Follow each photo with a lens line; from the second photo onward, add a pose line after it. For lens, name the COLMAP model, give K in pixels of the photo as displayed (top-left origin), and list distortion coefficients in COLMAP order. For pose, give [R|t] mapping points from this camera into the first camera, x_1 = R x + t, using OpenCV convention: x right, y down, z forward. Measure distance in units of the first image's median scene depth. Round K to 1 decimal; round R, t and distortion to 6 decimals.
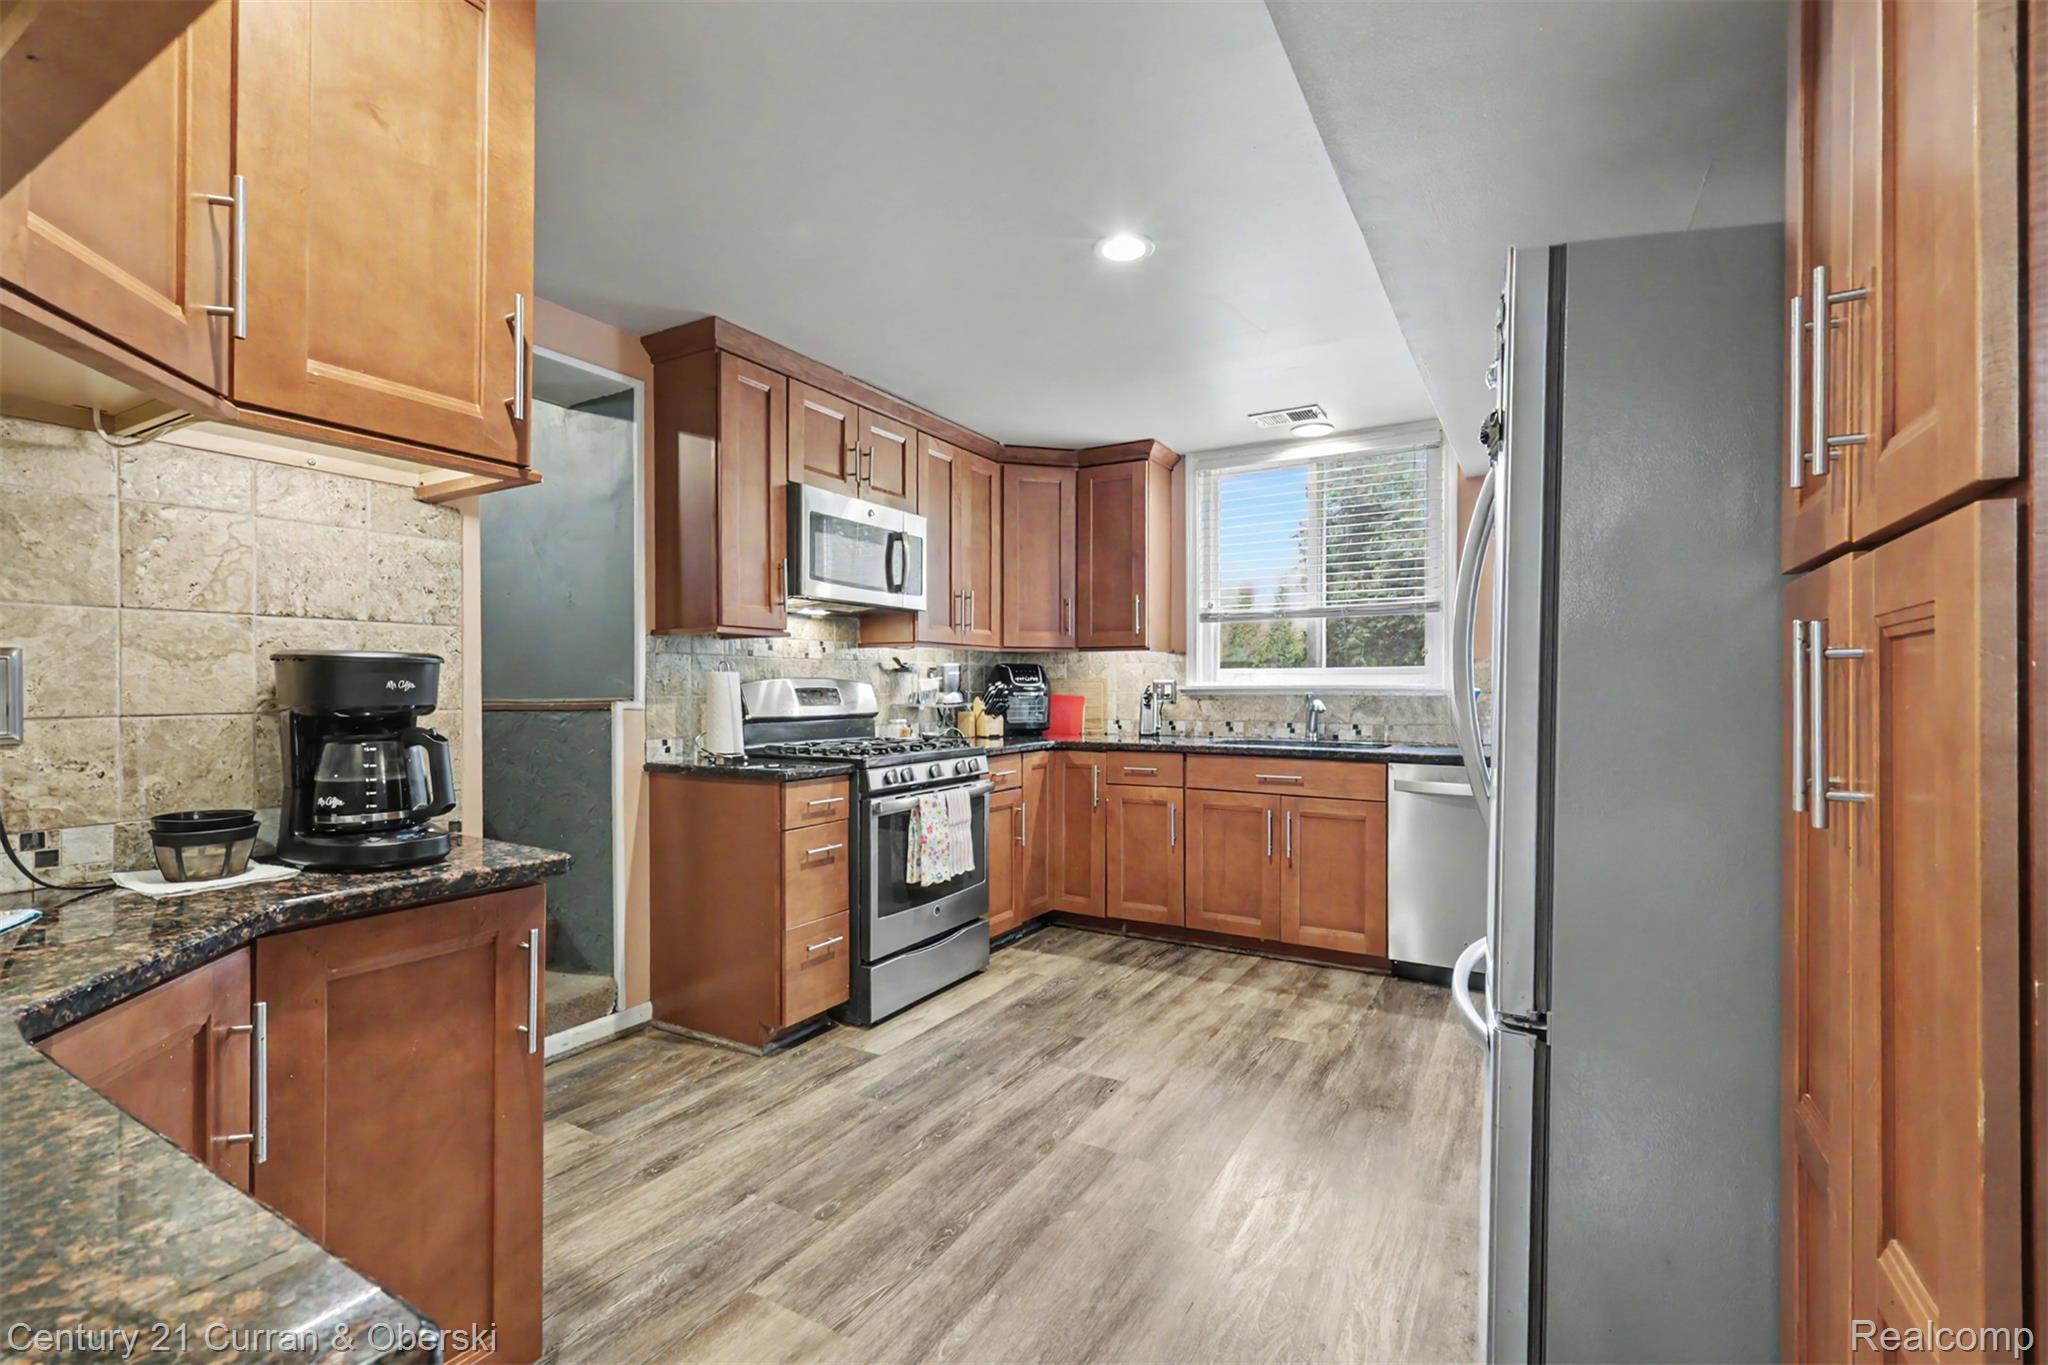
lens RADIAL K [[906.2, 0, 1027.5], [0, 906.2, 687.8], [0, 0, 1]] dist [0.004919, 0.000581]
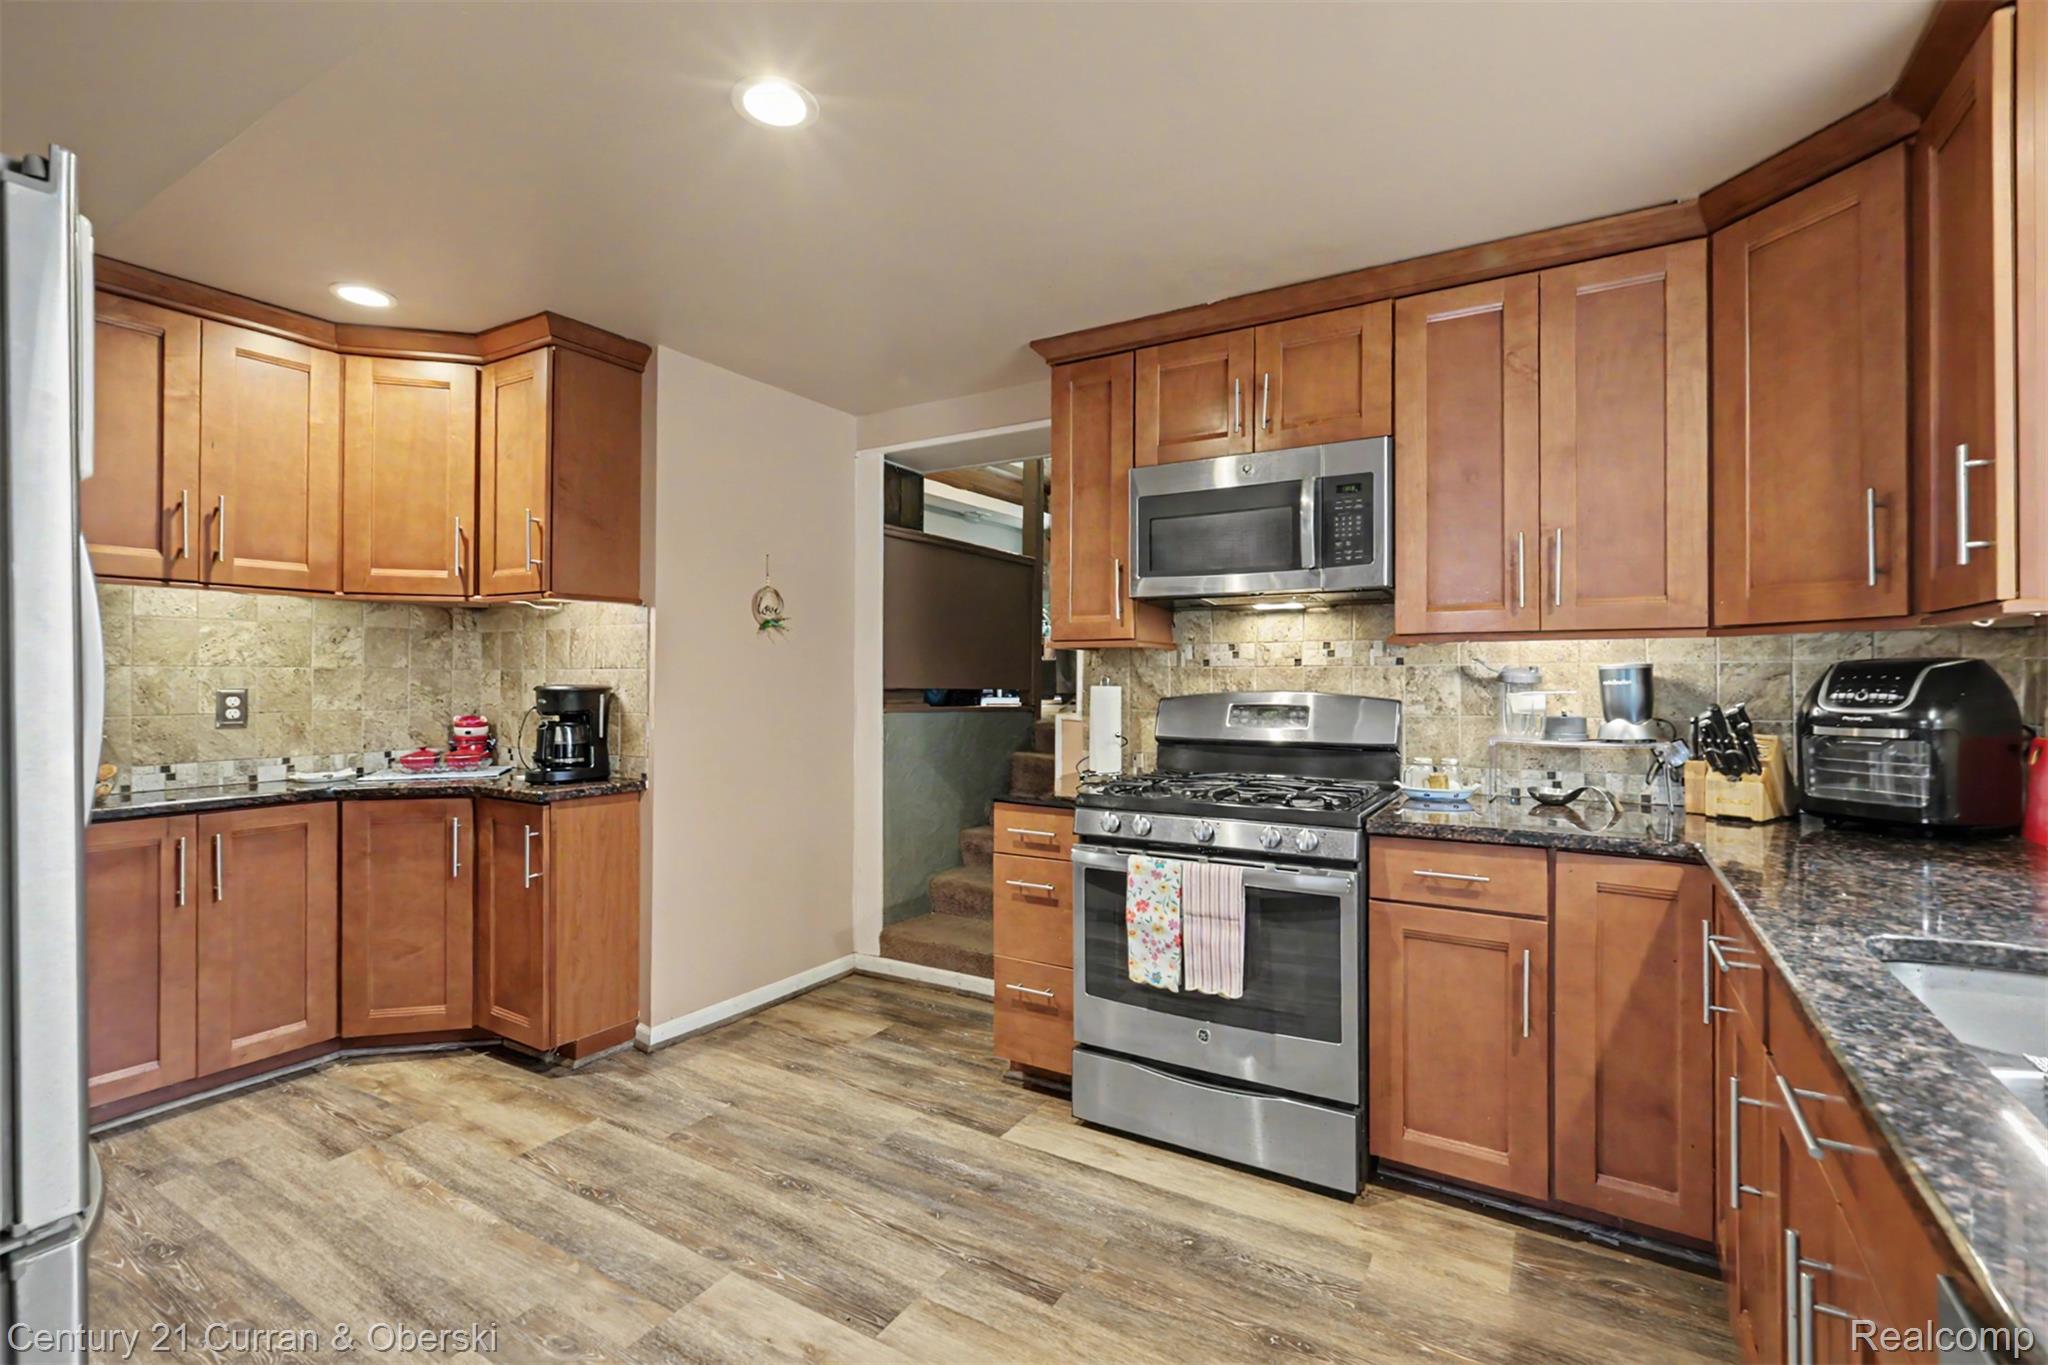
lens RADIAL K [[906.2, 0, 1033.2], [0, 906.2, 671.8], [0, 0, 1]] dist [0.004919, 0.000581]
pose [[-0.013109, -0.007682, -0.999885, 0.752699], [-0.002306, 0.999968, -0.007653, -0.030029], [0.999911, 0.002206, -0.013126, 1.123302]]
